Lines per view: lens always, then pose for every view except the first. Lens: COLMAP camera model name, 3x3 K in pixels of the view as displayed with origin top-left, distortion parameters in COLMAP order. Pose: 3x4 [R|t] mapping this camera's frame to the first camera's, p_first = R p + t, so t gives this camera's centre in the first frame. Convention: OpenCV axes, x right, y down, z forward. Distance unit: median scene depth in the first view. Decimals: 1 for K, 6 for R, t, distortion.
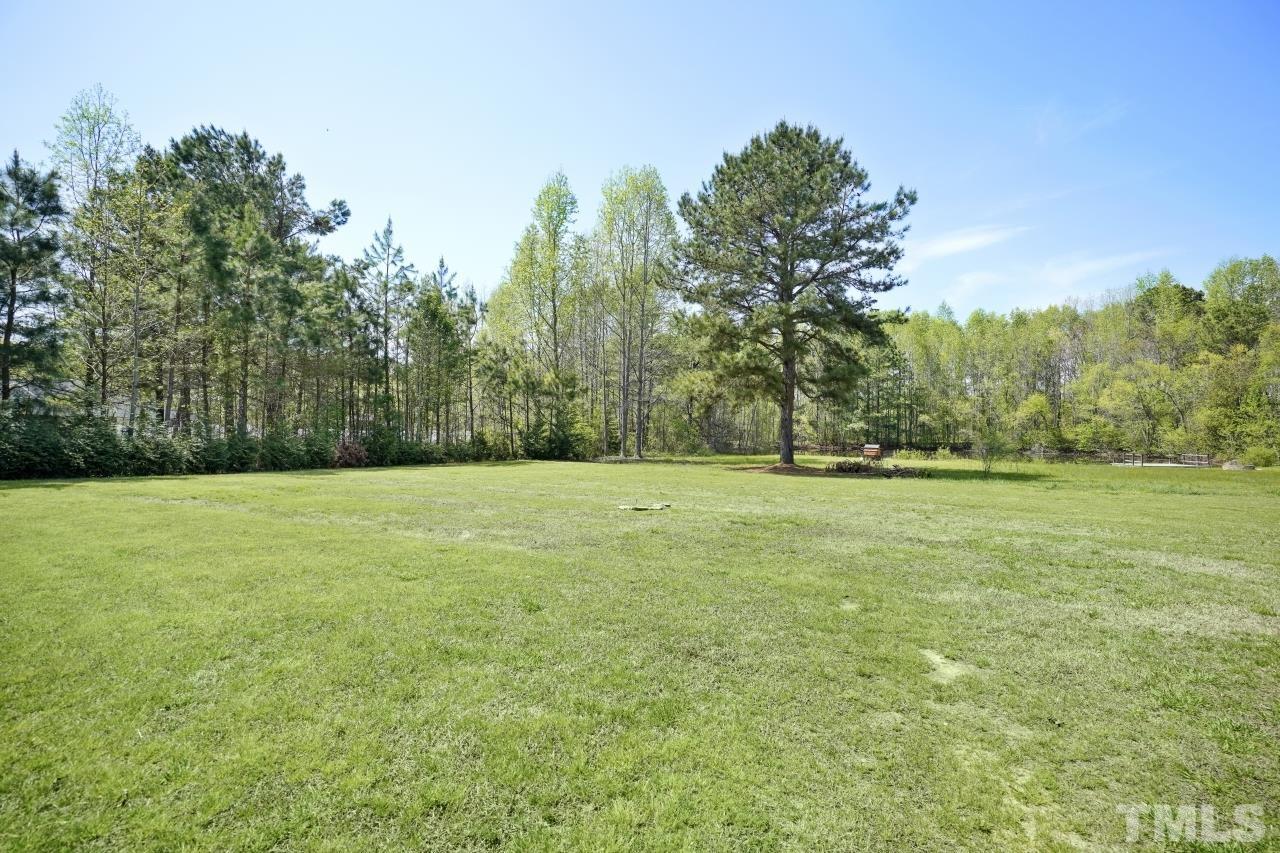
lens RADIAL K [[575.6, 0, 625.3], [0, 575.6, 436.0], [0, 0, 1]] dist [-0.055920, 0.022219]
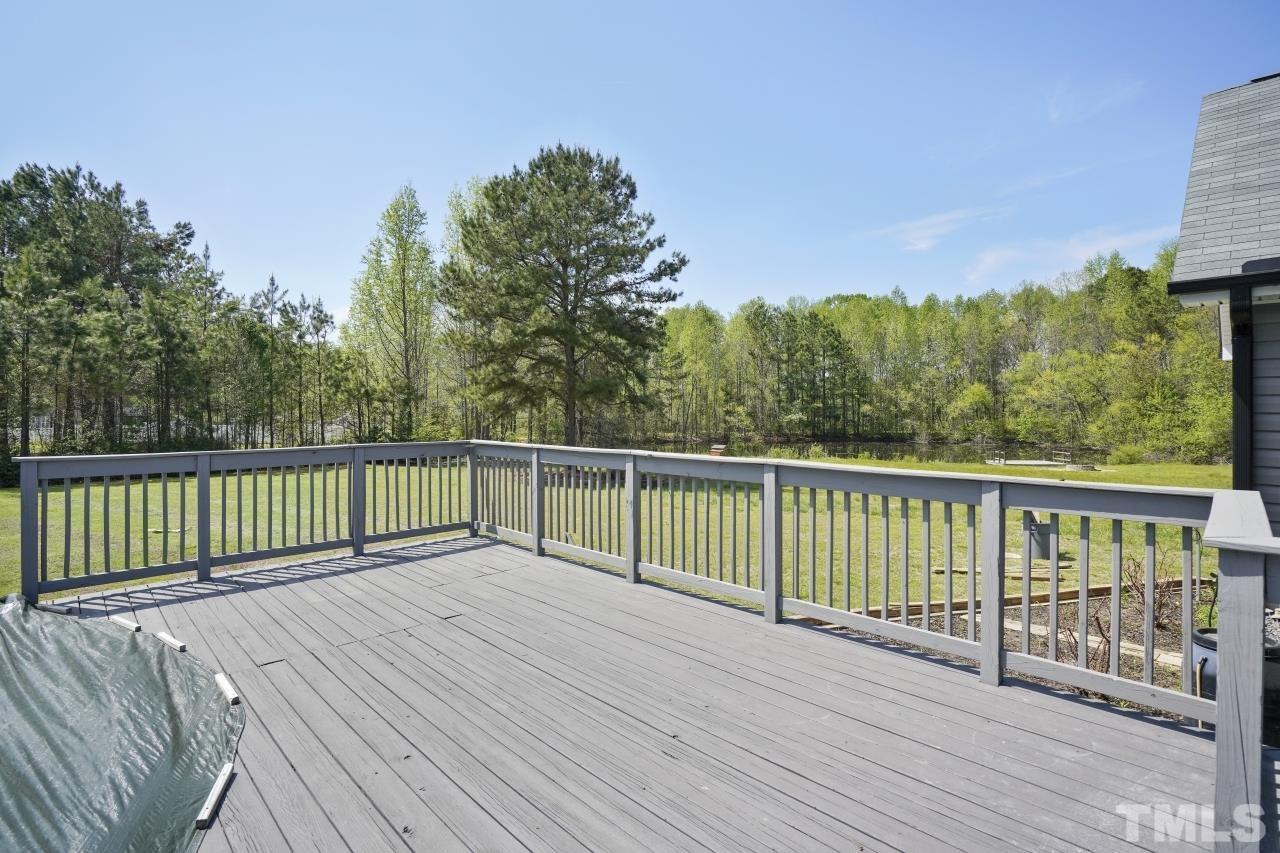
lens RADIAL K [[602.3, 0, 631.6], [0, 602.3, 405.9], [0, 0, 1]] dist [-0.049941, 0.020056]
pose [[0.999418, -0.008740, -0.032988, 0.273926], [0.008050, 0.999747, -0.020999, -0.029768], [0.033163, 0.020721, 0.999235, -0.055972]]
